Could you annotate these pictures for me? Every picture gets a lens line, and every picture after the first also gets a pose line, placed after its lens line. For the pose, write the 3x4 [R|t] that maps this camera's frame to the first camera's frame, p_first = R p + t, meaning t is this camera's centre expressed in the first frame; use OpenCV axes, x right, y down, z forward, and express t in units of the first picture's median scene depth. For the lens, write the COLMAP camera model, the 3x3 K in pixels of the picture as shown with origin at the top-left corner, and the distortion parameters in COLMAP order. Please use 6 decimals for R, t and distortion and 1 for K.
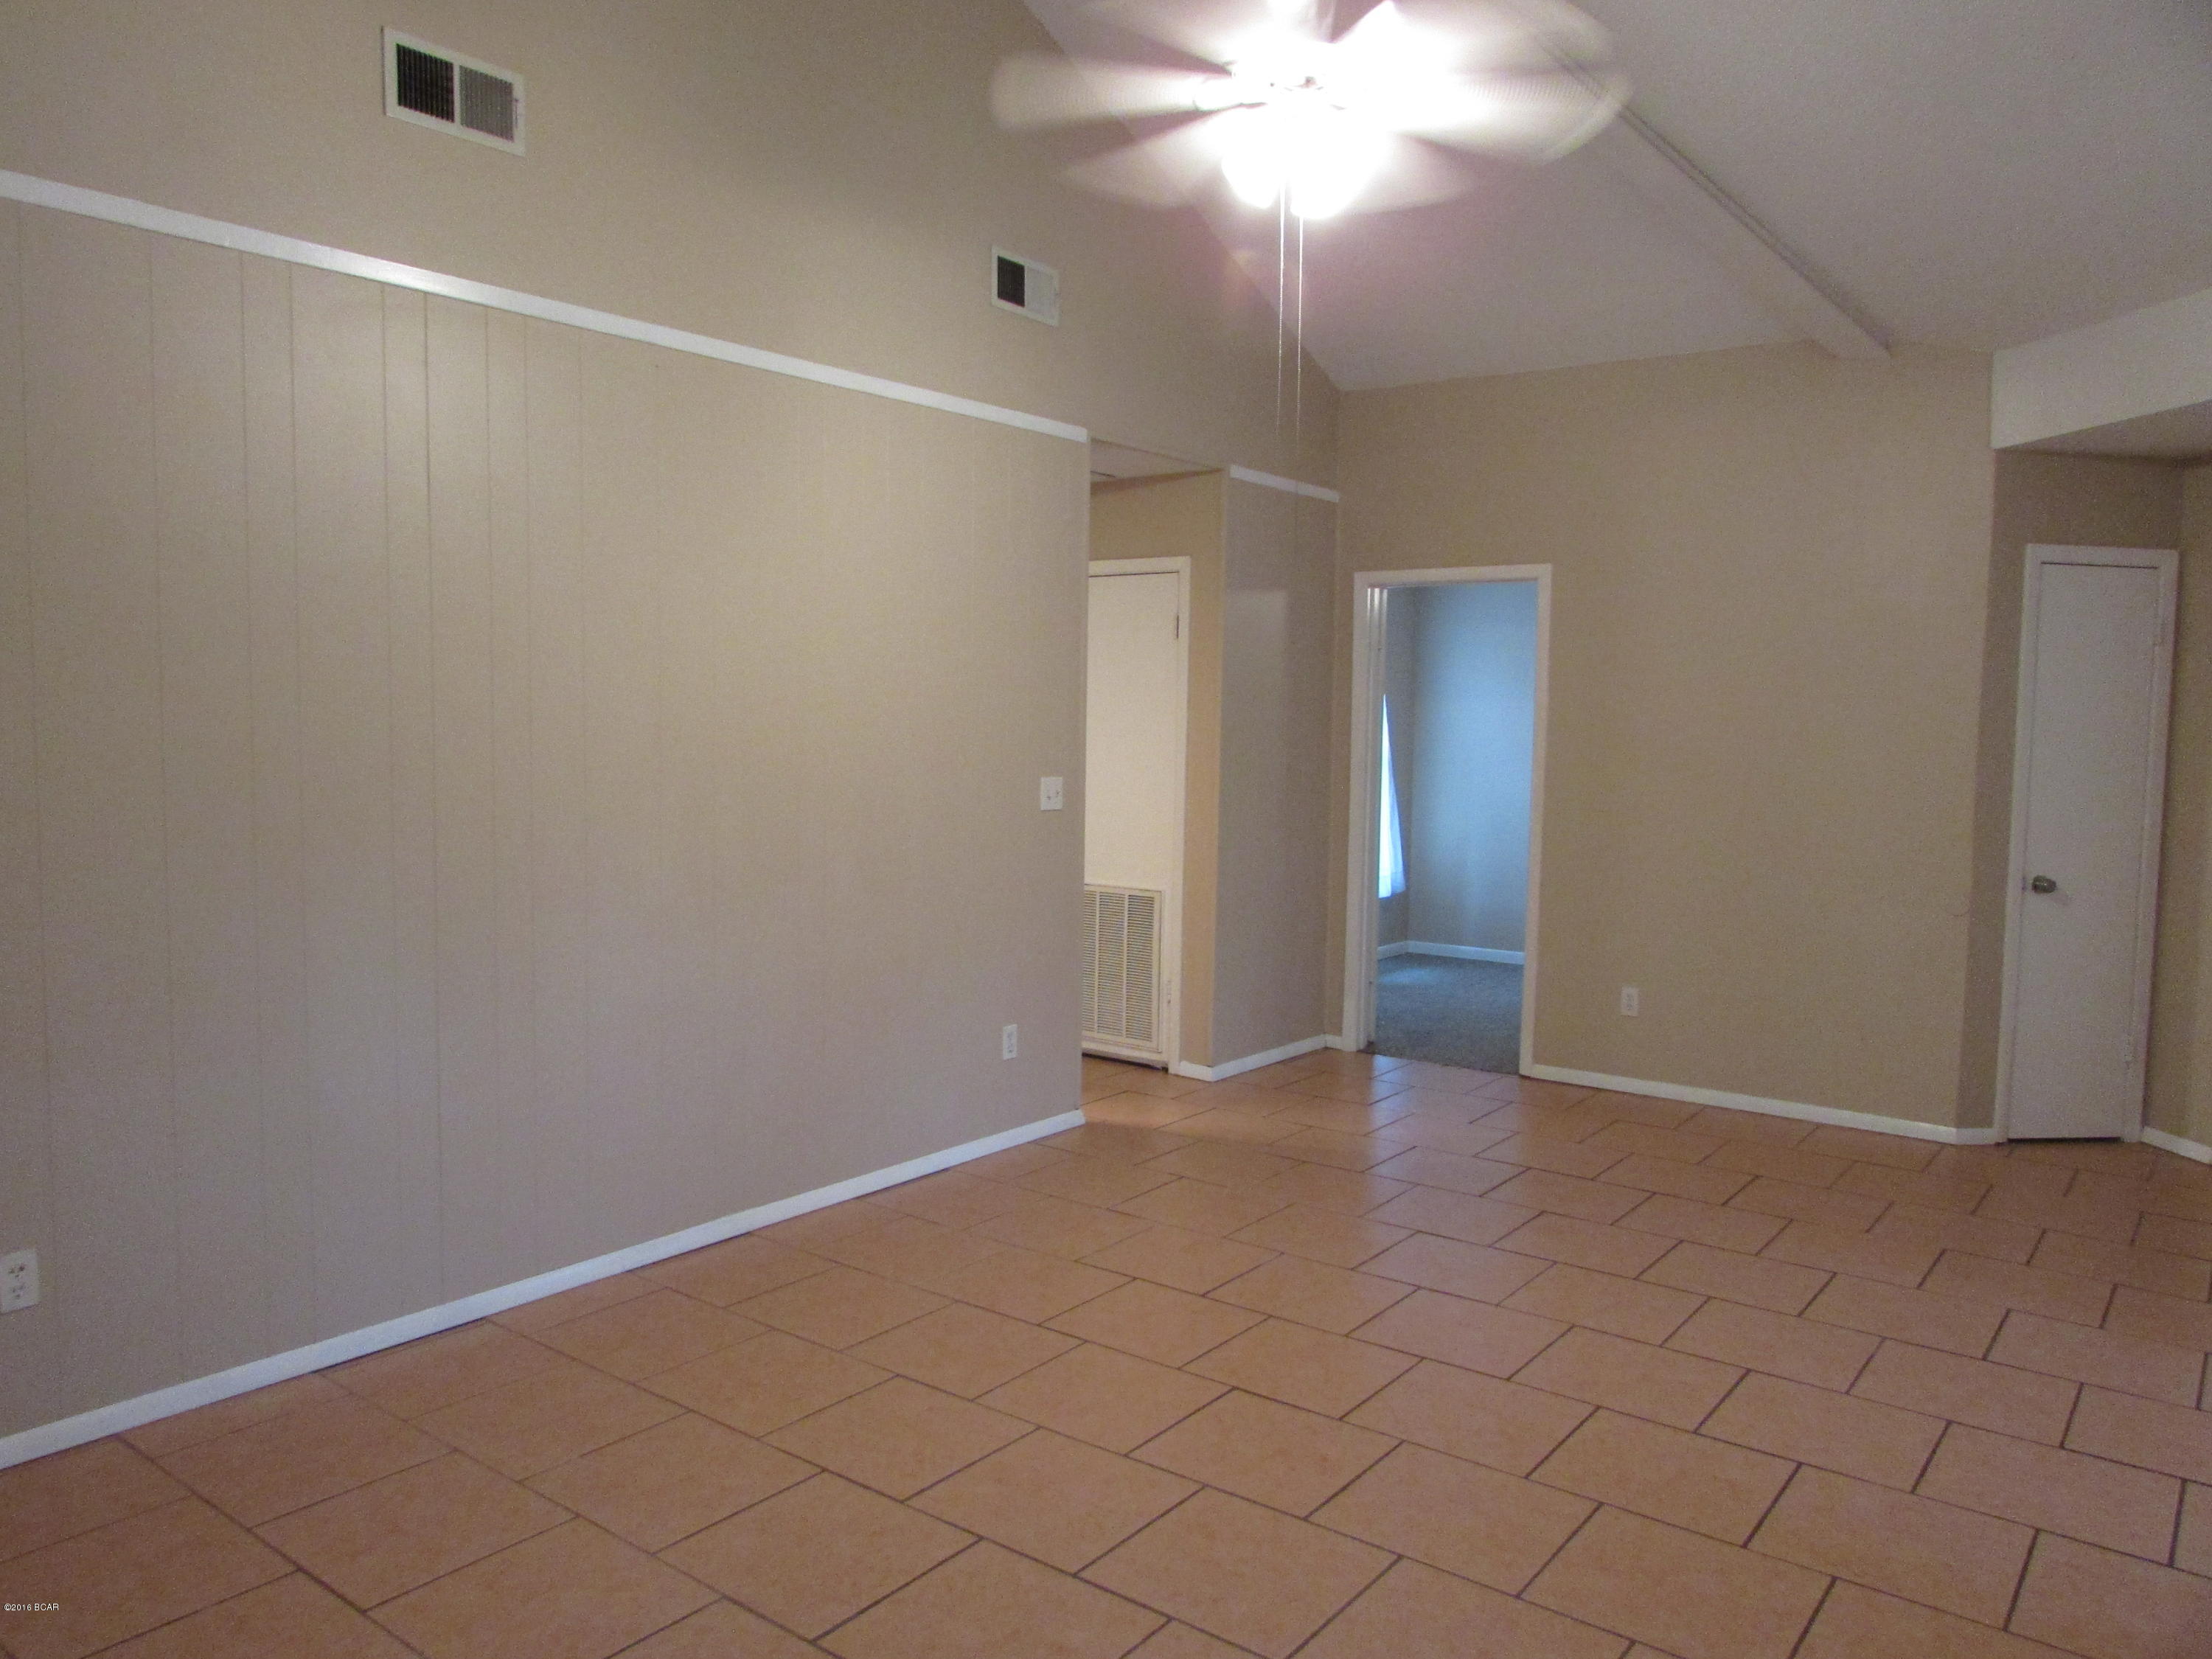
lens RADIAL K [[1562.8, 0, 1106.0], [0, 1562.8, 829.5], [0, 0, 1]] dist [0.045953, 0.000329]
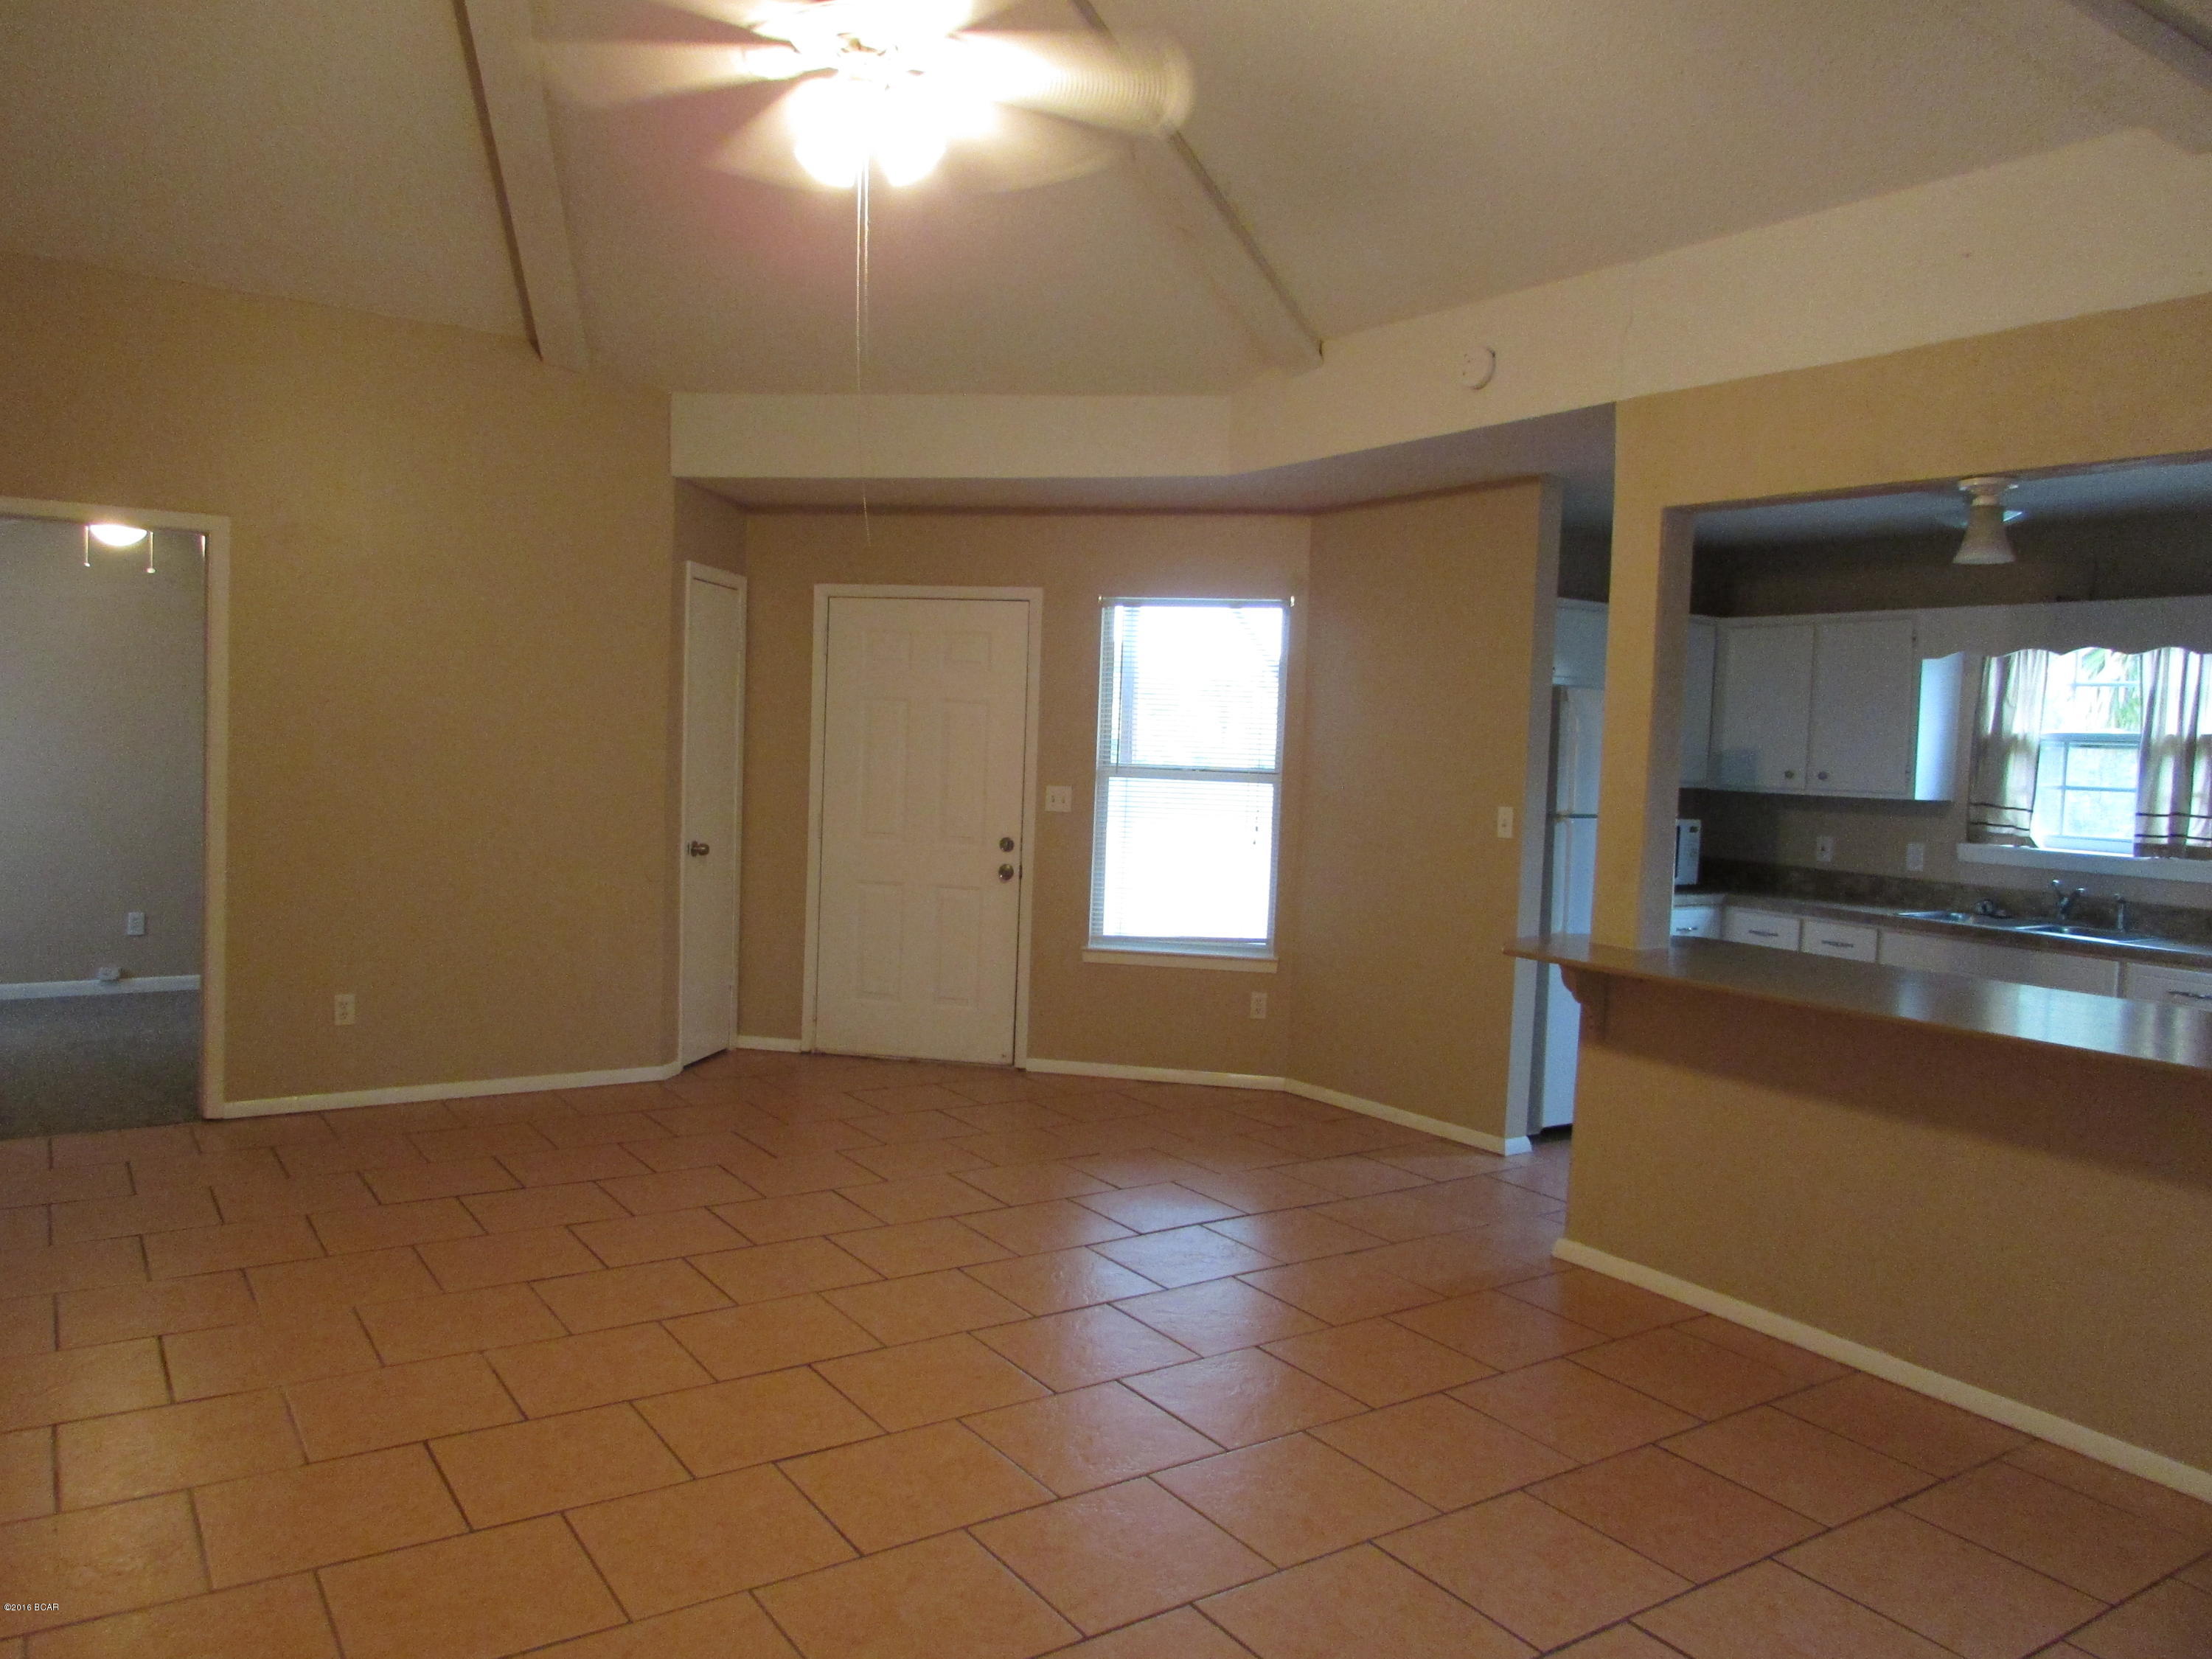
lens RADIAL K [[1606.4, 0, 1106.0], [0, 1606.4, 829.5], [0, 0, 1]] dist [-0.088983, 0.000196]
pose [[0.321475, -0.060281, 0.944997, -0.435920], [0.033245, 0.998075, 0.052357, -0.031782], [-0.946334, 0.014585, 0.322861, 0.326147]]
